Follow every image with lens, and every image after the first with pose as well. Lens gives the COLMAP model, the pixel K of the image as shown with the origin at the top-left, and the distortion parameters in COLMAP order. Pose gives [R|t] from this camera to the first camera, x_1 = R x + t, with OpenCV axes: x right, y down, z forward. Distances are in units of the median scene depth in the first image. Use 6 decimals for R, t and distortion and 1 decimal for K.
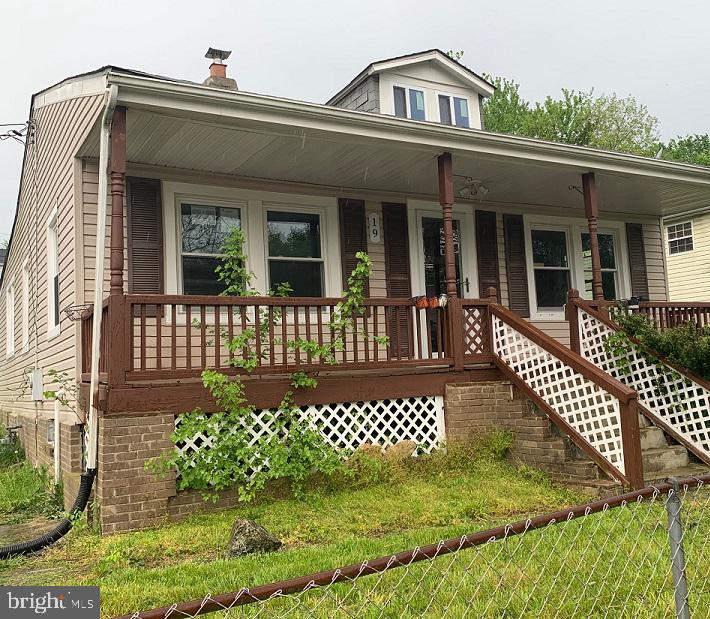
lens RADIAL K [[710.6, 0, 355.5], [0, 710.6, 277.4], [0, 0, 1]] dist [0.169599, -0.003007]
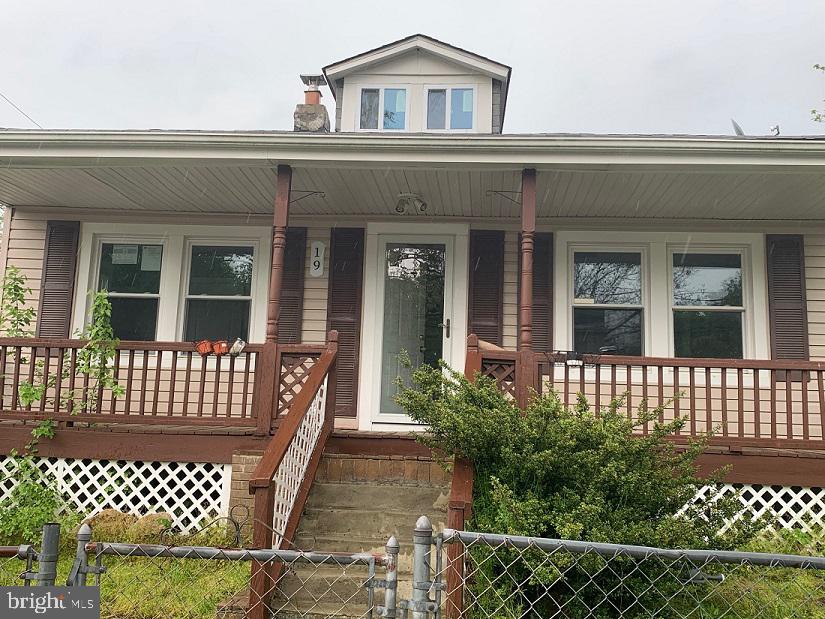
lens RADIAL K [[746.5, 0, 412.5], [0, 746.5, 309.5], [0, 0, 1]] dist [0.002667, -0.005380]
pose [[0.830371, -0.013859, -0.557039, 0.593724], [-0.003919, 0.999521, -0.030709, 0.015079], [0.557197, 0.027683, 0.829919, 0.336043]]
